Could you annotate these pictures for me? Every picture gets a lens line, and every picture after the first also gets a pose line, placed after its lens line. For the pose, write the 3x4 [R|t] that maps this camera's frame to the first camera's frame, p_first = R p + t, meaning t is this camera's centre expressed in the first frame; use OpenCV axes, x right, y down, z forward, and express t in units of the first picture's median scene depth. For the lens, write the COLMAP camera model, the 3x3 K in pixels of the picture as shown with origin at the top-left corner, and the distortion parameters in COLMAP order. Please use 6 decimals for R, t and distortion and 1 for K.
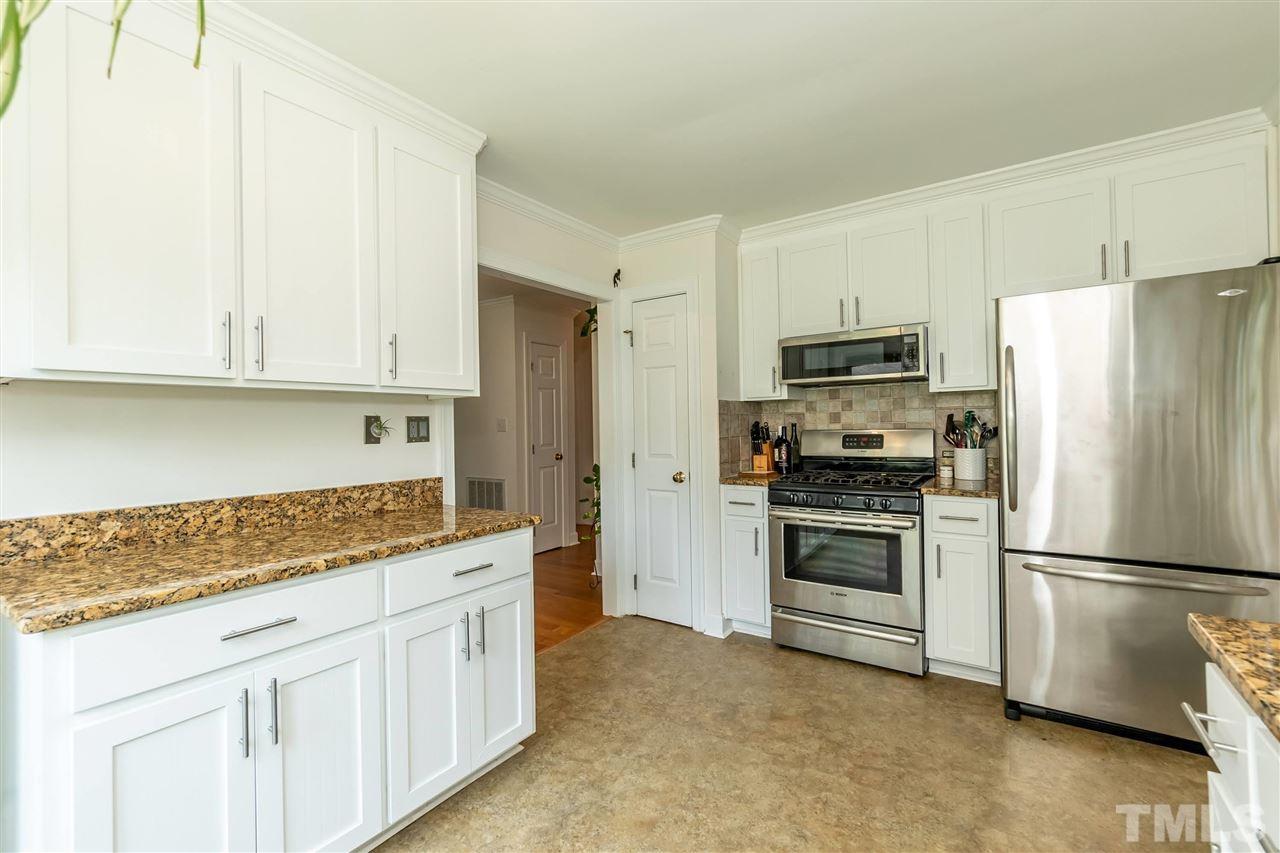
lens RADIAL K [[551.6, 0, 635.4], [0, 551.6, 419.1], [0, 0, 1]] dist [-0.003530, -0.000003]
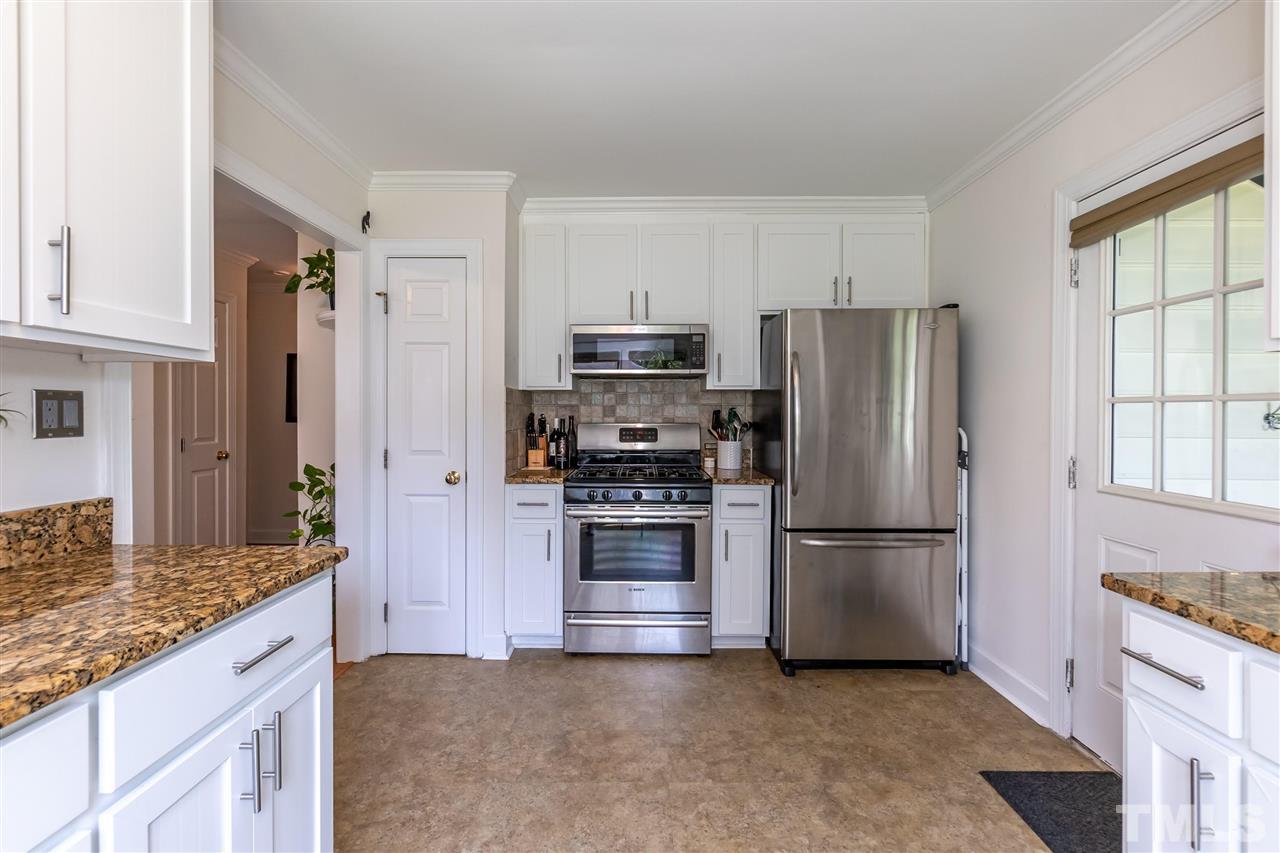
lens RADIAL K [[551.6, 0, 635.4], [0, 551.6, 419.1], [0, 0, 1]] dist [-0.003530, -0.000003]
pose [[0.826108, 0.015564, 0.563297, -0.182481], [-0.023528, 0.999699, 0.006884, 0.005152], [-0.563020, -0.018940, 0.826226, 0.178677]]
